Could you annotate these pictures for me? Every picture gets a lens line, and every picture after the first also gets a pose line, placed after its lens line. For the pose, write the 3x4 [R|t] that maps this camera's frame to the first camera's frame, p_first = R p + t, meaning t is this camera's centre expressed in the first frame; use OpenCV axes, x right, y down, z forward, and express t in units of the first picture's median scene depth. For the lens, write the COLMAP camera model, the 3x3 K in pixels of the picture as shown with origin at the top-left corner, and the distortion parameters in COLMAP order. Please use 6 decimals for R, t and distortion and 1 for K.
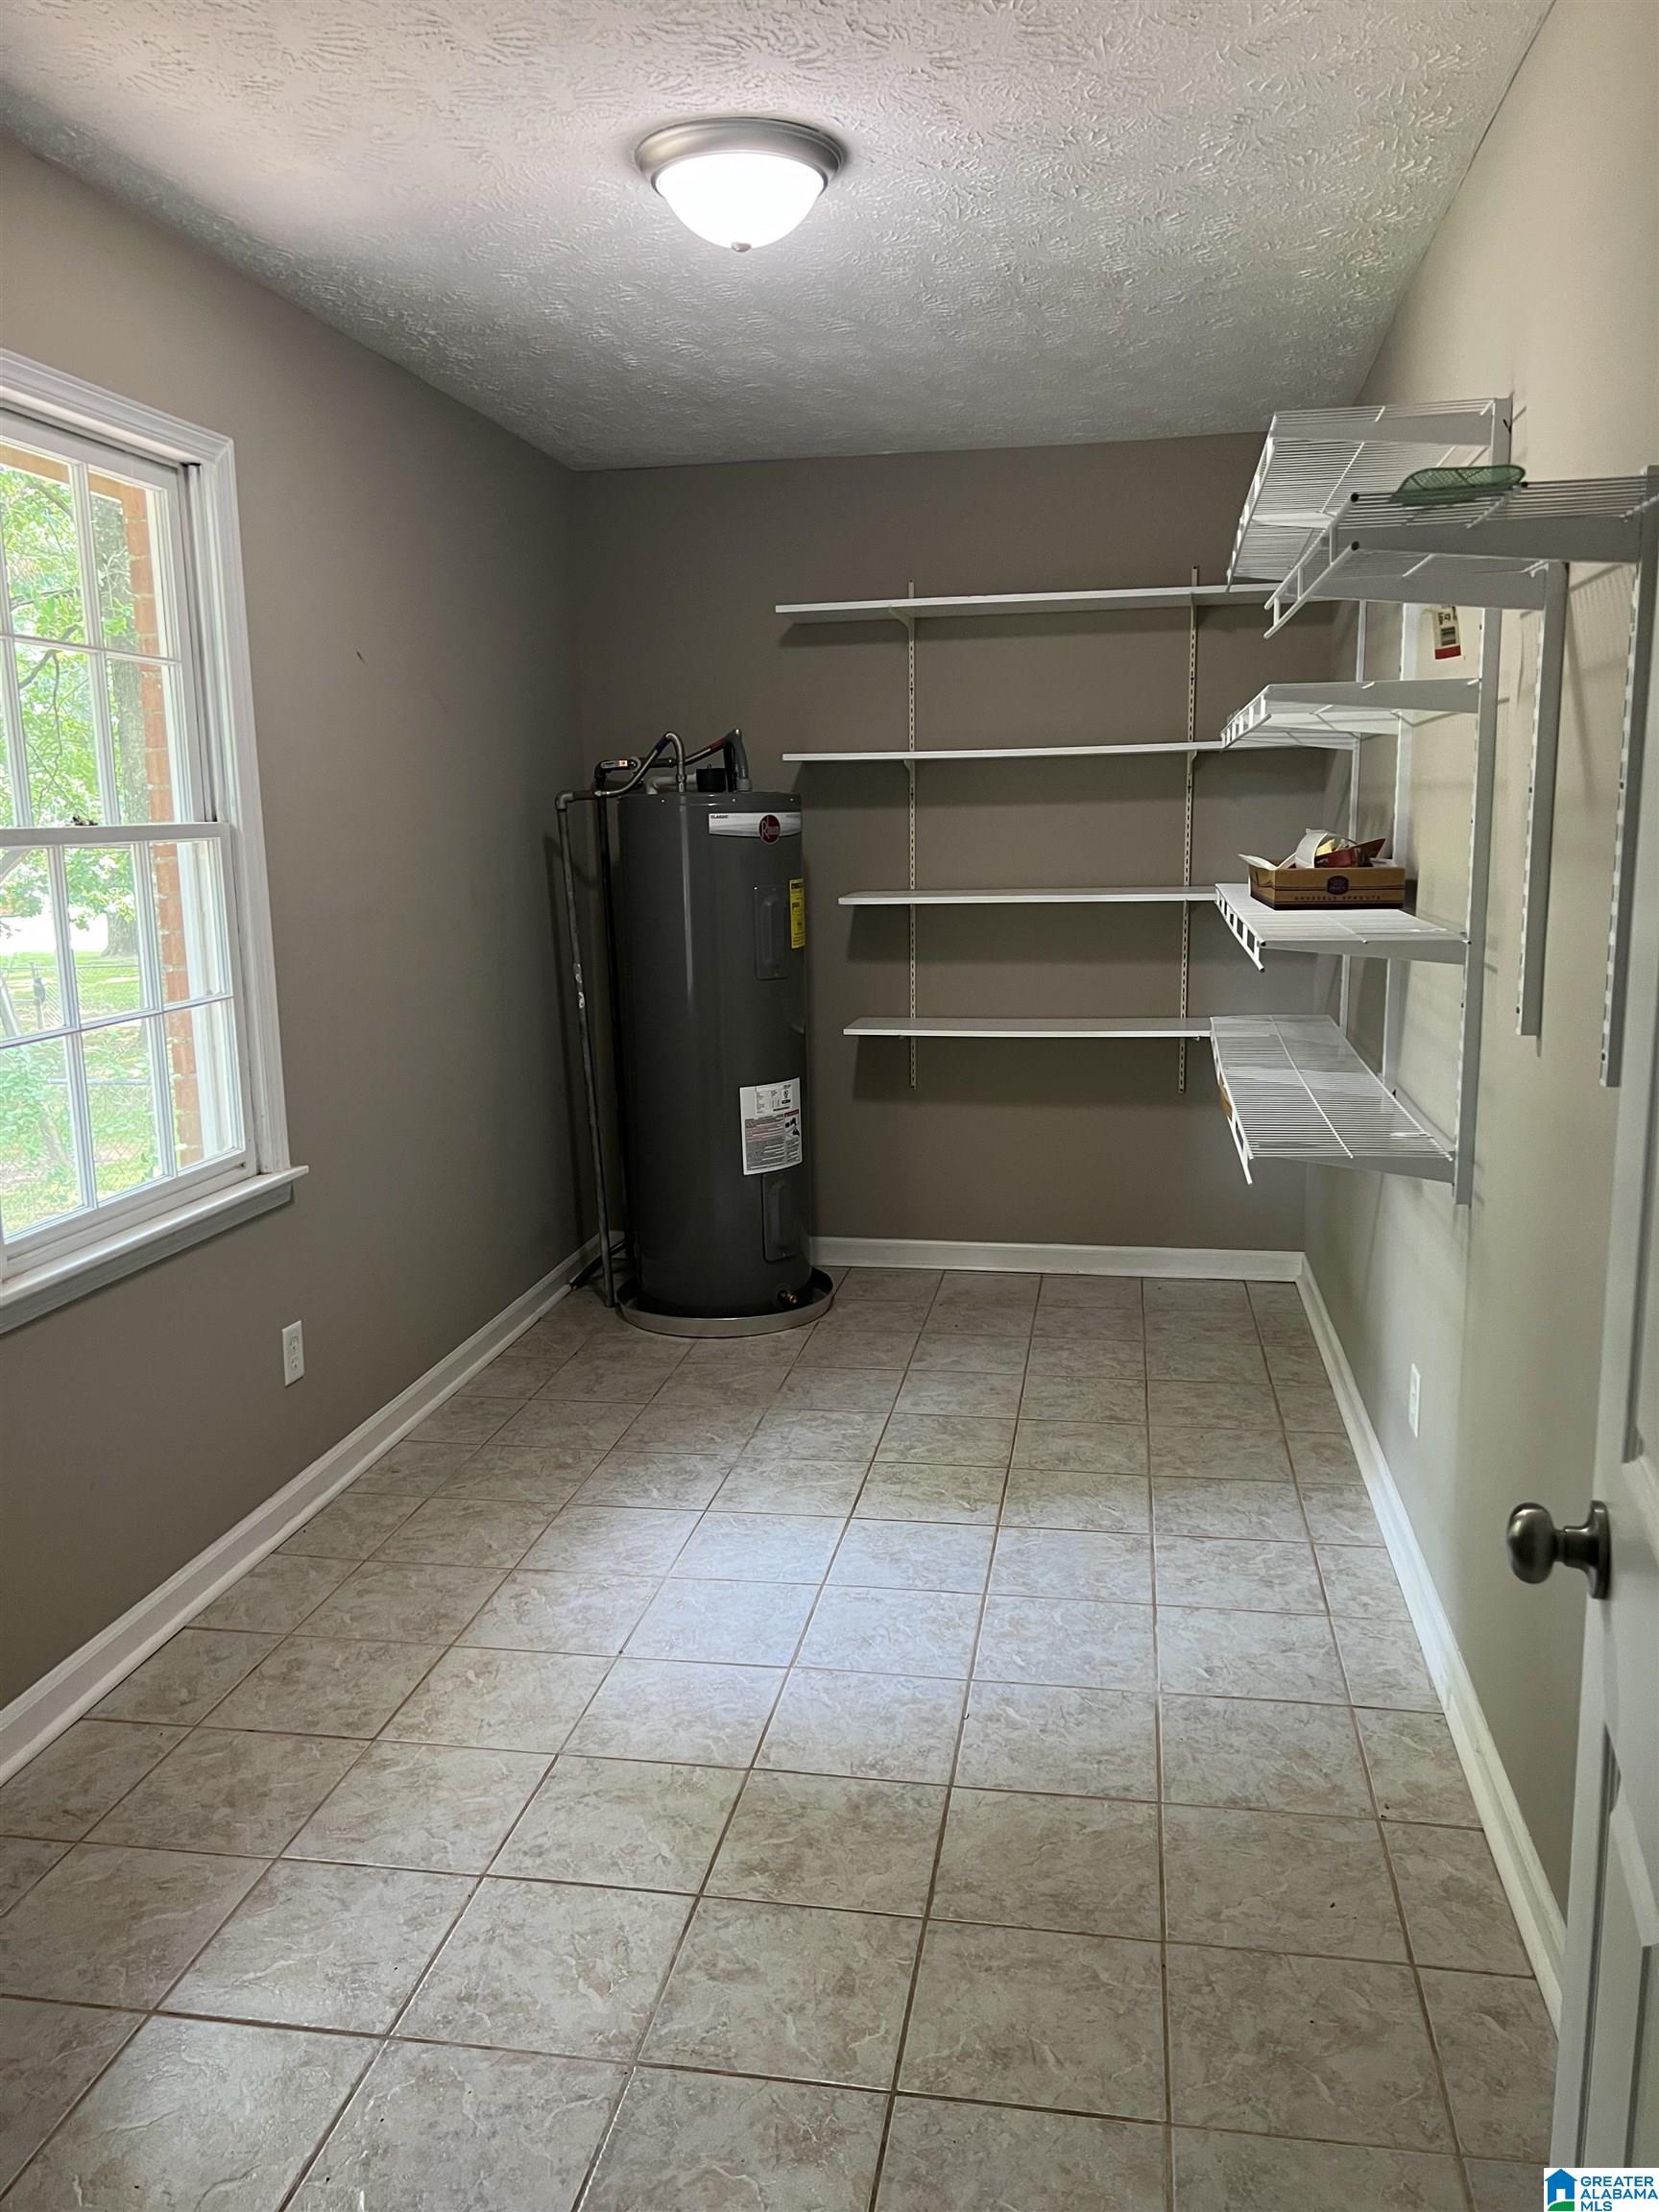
lens RADIAL K [[1660.9, 0, 831.9], [0, 1660.9, 1108.8], [0, 0, 1]] dist [0.067124, -0.061566]
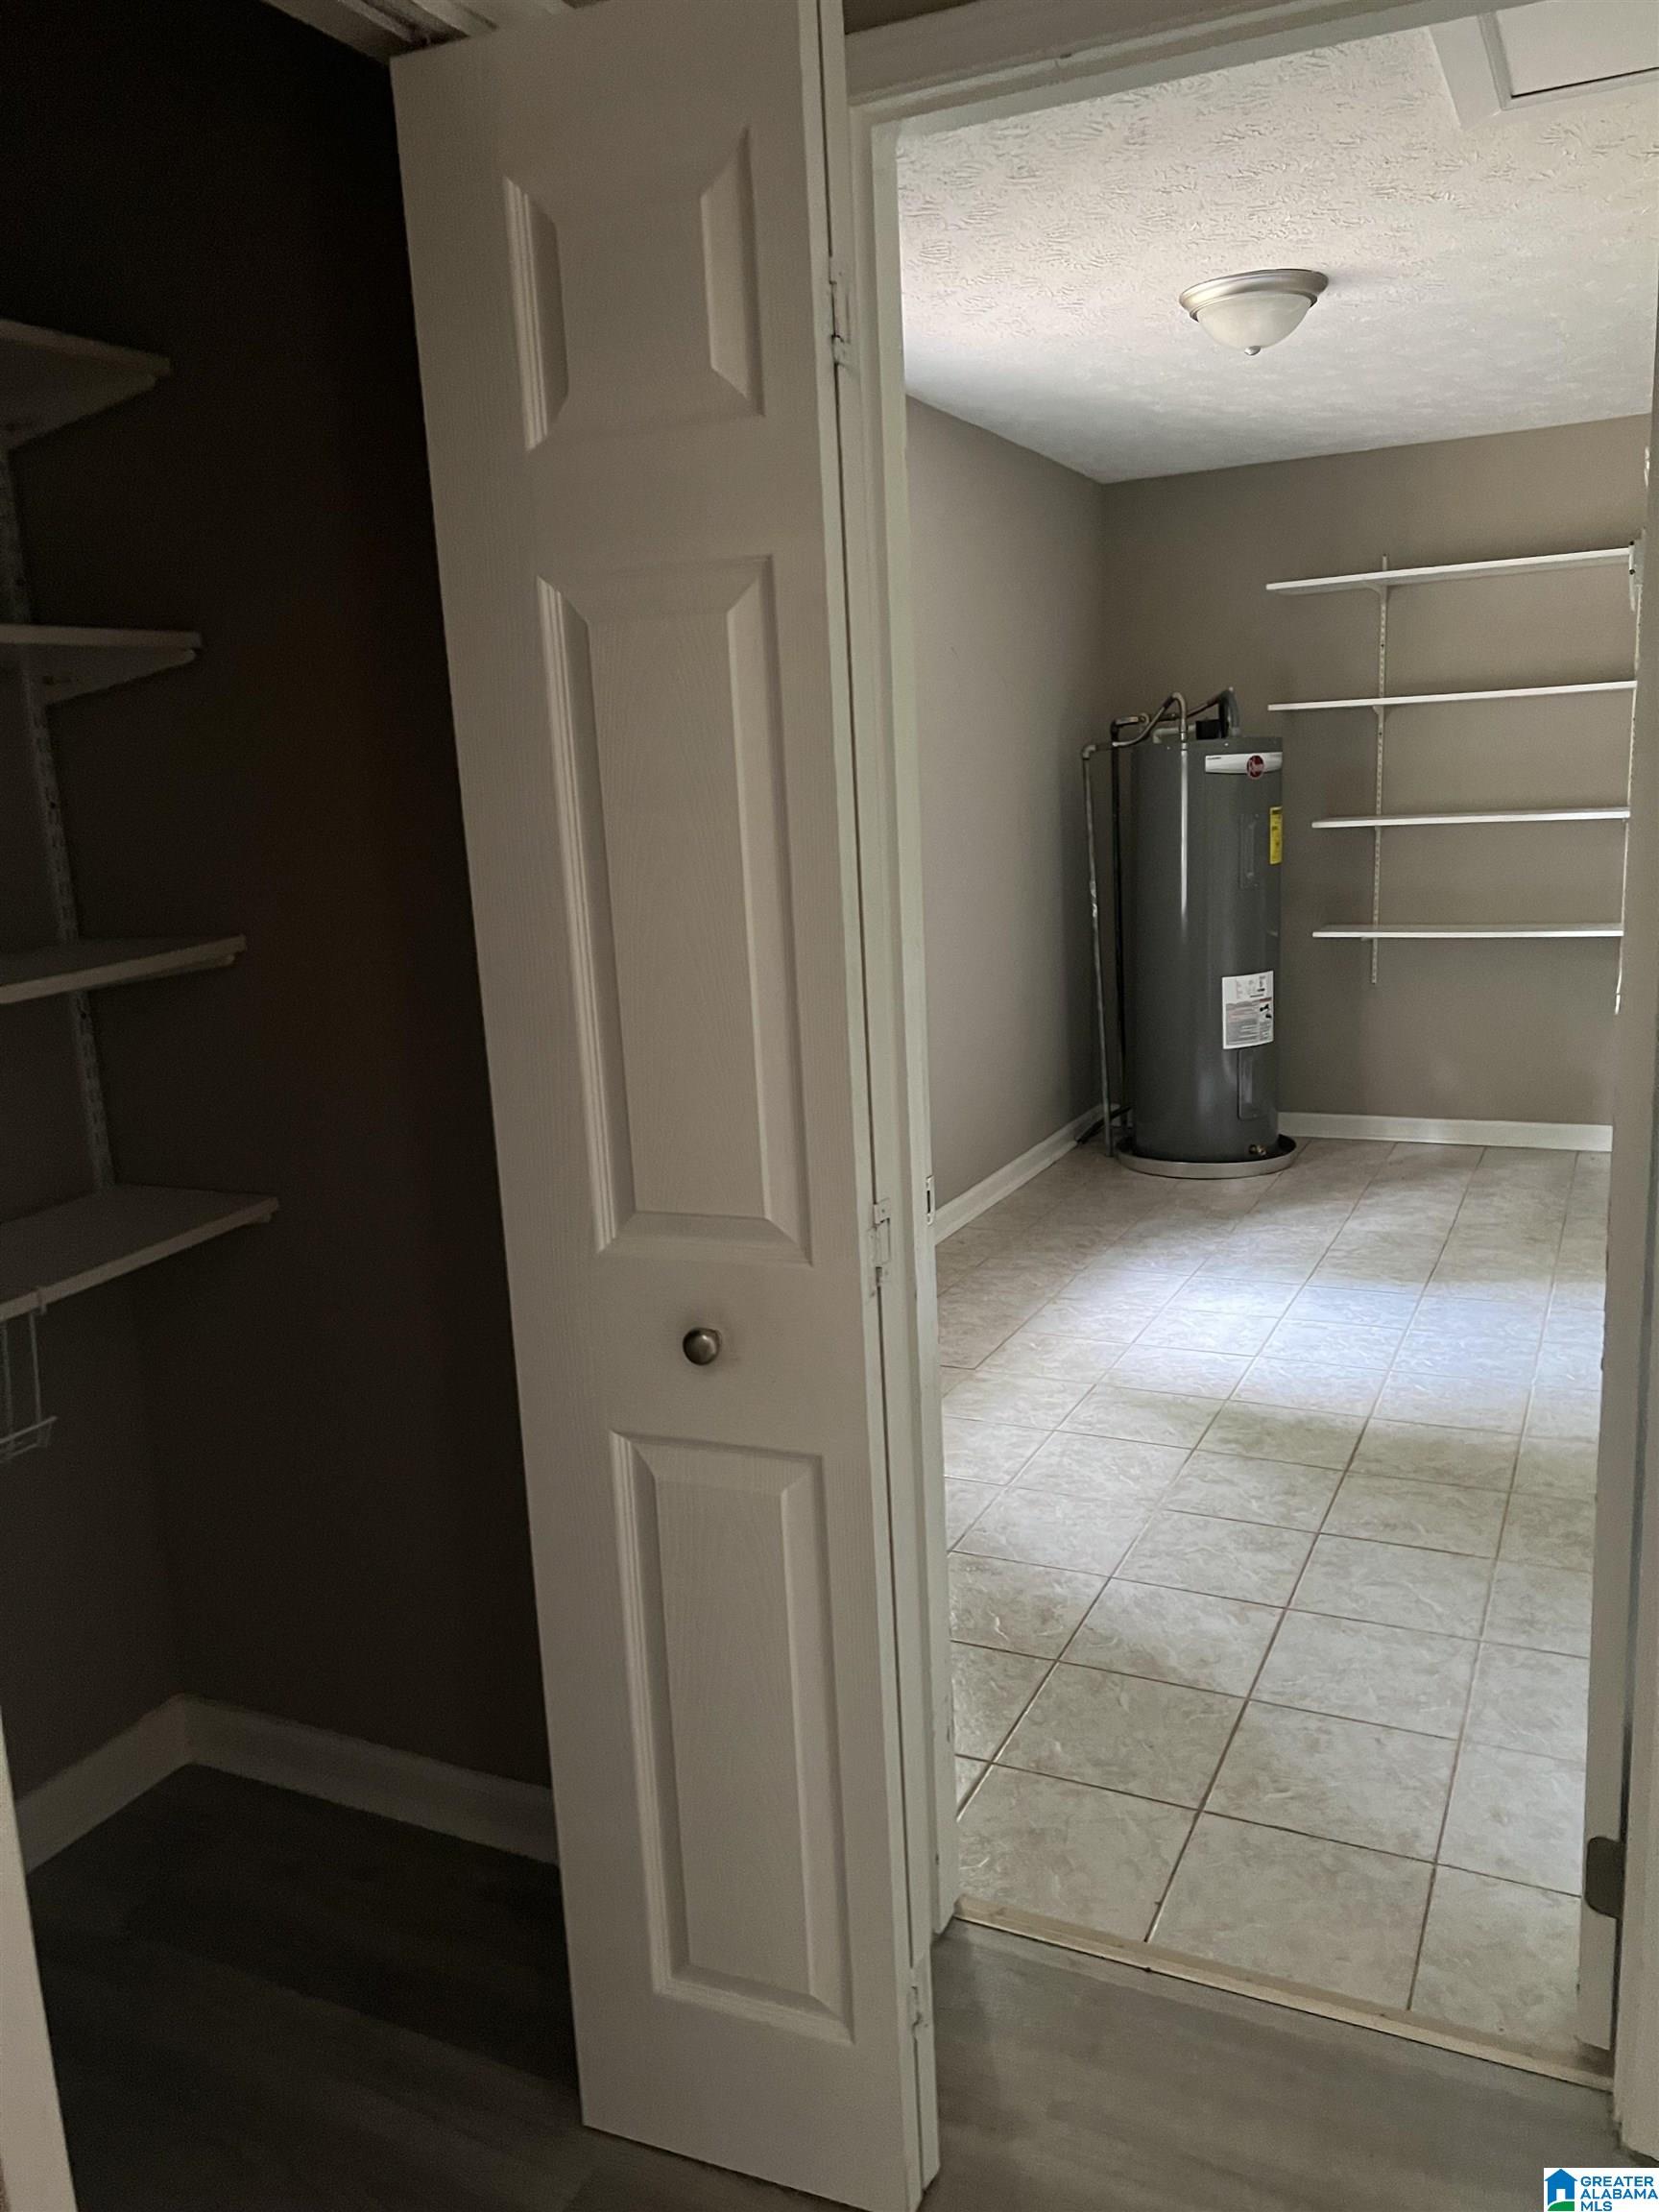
lens RADIAL K [[1660.9, 0, 820.4], [0, 1660.9, 1121.5], [0, 0, 1]] dist [0.067124, -0.061566]
pose [[0.960365, 0.029092, -0.277224, 0.005396], [-0.019582, 0.999123, 0.037012, 0.063822], [0.278058, -0.030116, 0.960092, -0.336050]]
